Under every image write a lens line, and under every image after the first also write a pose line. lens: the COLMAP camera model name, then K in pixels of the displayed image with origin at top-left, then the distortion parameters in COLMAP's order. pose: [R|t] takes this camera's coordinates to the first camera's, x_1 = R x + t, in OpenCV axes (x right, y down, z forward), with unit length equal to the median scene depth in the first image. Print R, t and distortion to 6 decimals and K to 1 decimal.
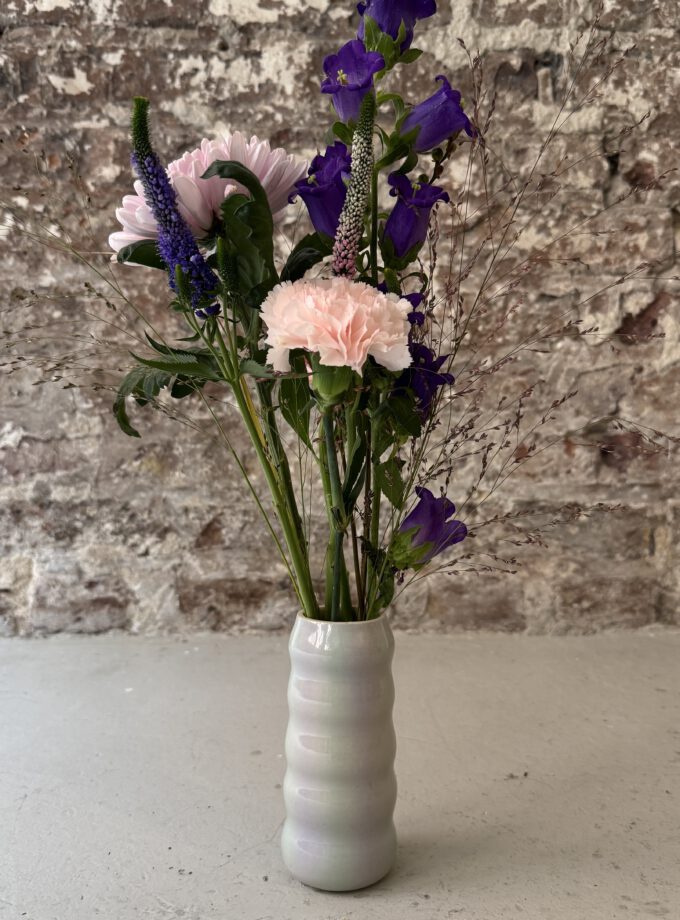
lens RADIAL K [[879.1, 0, 345.2], [0, 879.1, 453.8], [0, 0, 1]] dist [0.023473, 0.000000]
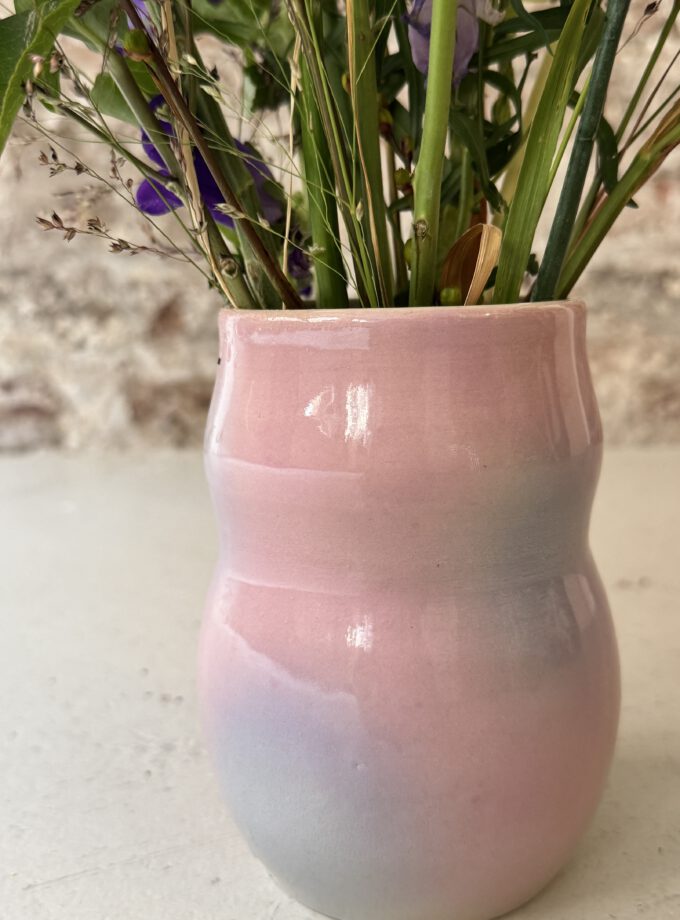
lens RADIAL K [[1020.8, 0, 346.4], [0, 1020.8, 485.0], [0, 0, 1]] dist [0.043552, 0.000000]
pose [[0.999314, -0.012332, 0.034927, -0.037646], [0.006839, 0.988166, 0.153234, 0.100162], [-0.036404, -0.152890, 0.987572, 0.133488]]
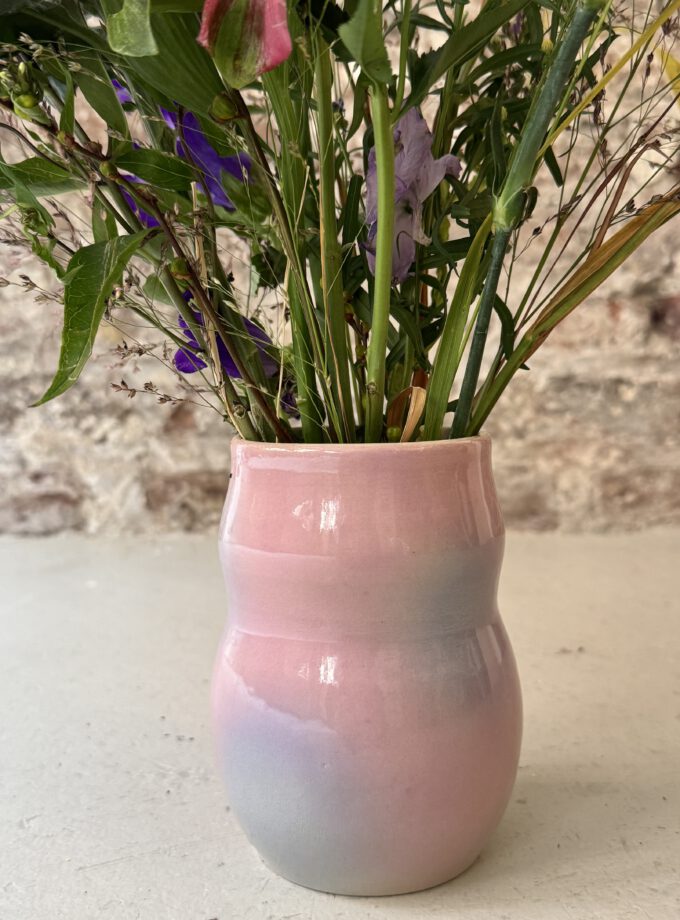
lens RADIAL K [[1020.8, 0, 350.4], [0, 1020.8, 470.0], [0, 0, 1]] dist [0.043552, 0.000000]
pose [[0.999270, -0.003621, 0.038044, -0.031834], [0.001353, 0.998229, 0.059467, 0.085122], [-0.038192, -0.059372, 0.997505, 0.033051]]
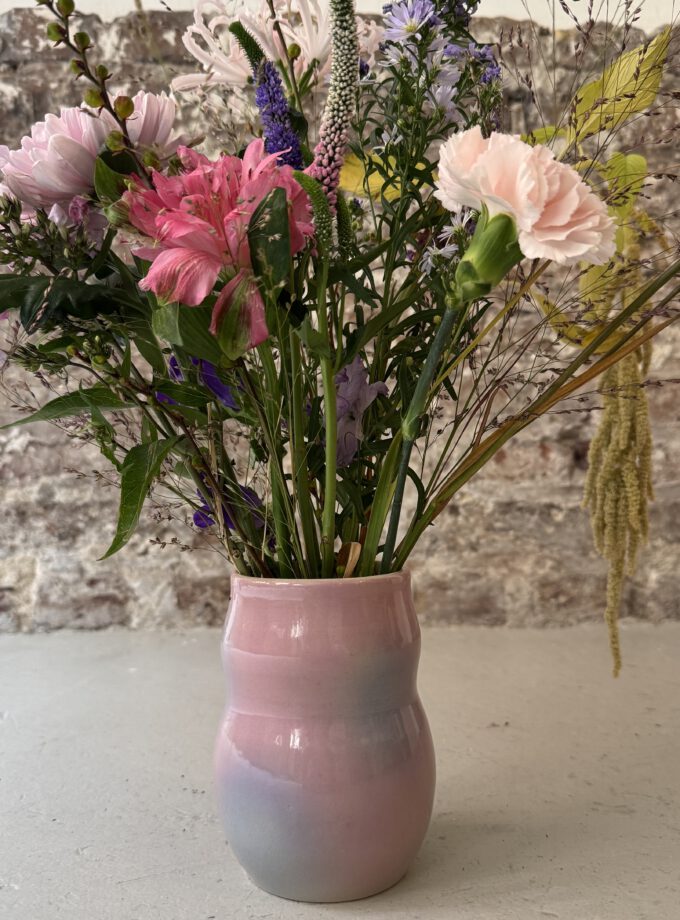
lens RADIAL K [[879.1, 0, 345.9], [0, 879.1, 462.9], [0, 0, 1]] dist [0.023473, 0.000000]
pose [[0.999719, -0.000743, 0.023710, -0.011991], [0.002013, 0.998563, -0.053551, 0.063269], [-0.023636, 0.053583, 0.998284, -0.059218]]
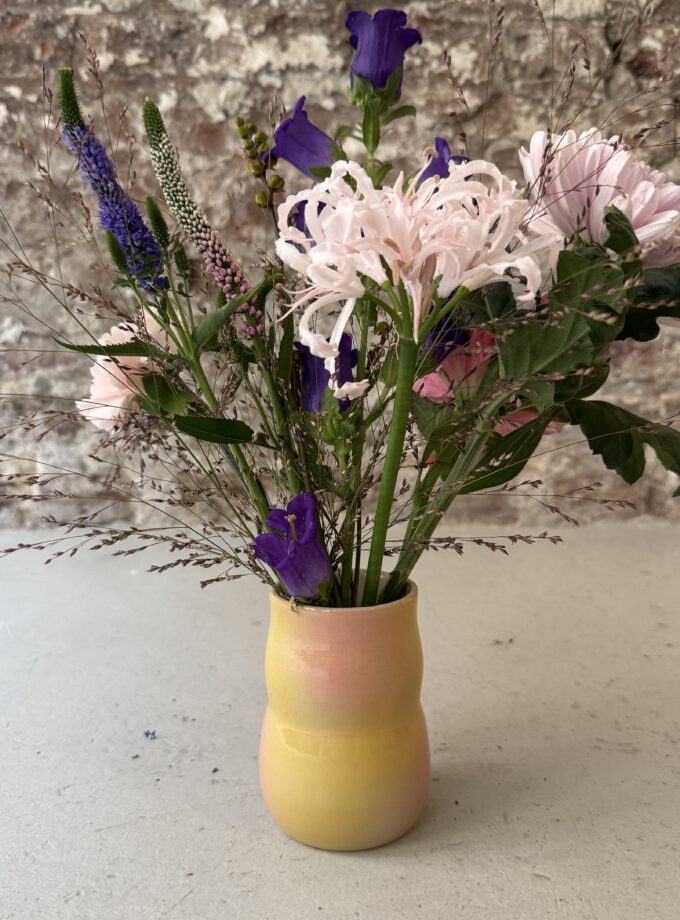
lens RADIAL K [[879.1, 0, 347.1], [0, 879.1, 449.6], [0, 0, 1]] dist [0.023473, 0.000000]
pose [[1.000000, 0.000389, 0.000076, 0.005126], [-0.000394, 0.996504, 0.083548, 0.029925], [-0.000043, -0.083548, 0.996504, -0.016377]]
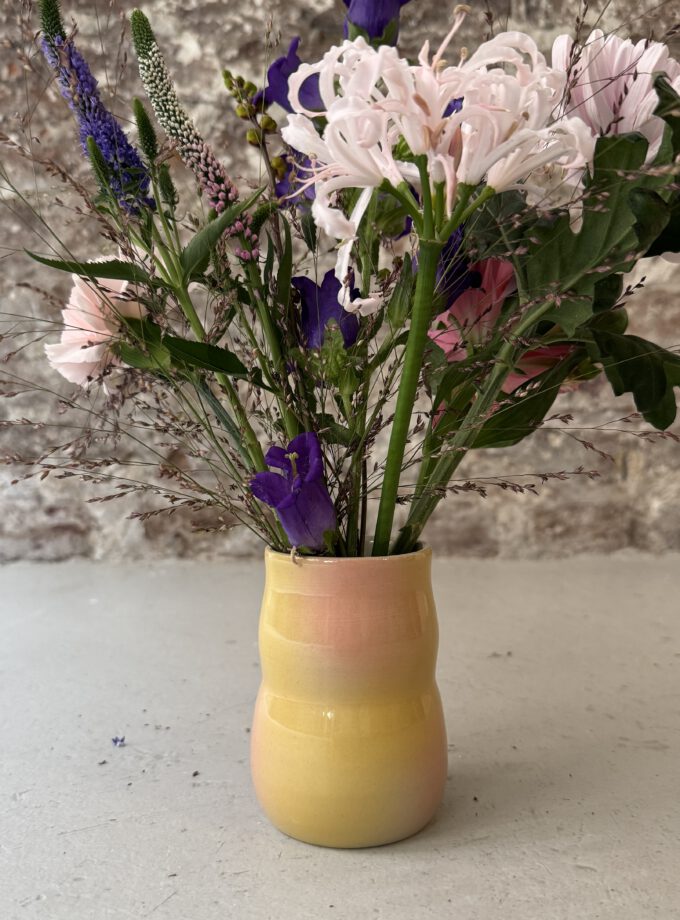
lens RADIAL K [[879.1, 0, 341.7], [0, 879.1, 456.4], [0, 0, 1]] dist [0.023473, 0.000000]
pose [[0.998901, 0.000670, 0.046875, -0.016774], [-0.000374, 0.999980, -0.006311, 0.095135], [-0.046878, 0.006287, 0.998881, 0.024077]]
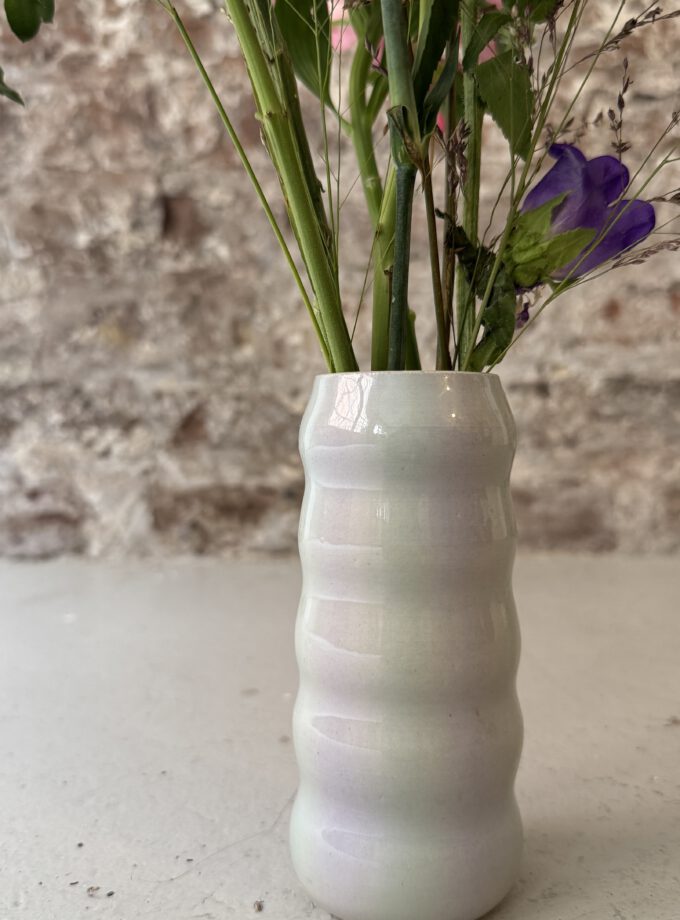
lens RADIAL K [[879.1, 0, 337.2], [0, 879.1, 469.7], [0, 0, 1]] dist [0.023473, 0.000000]
pose [[0.999802, -0.010527, -0.016885, -0.017817], [0.010922, 0.999665, 0.023464, 0.112351], [0.016632, -0.023643, 0.999582, 0.255120]]
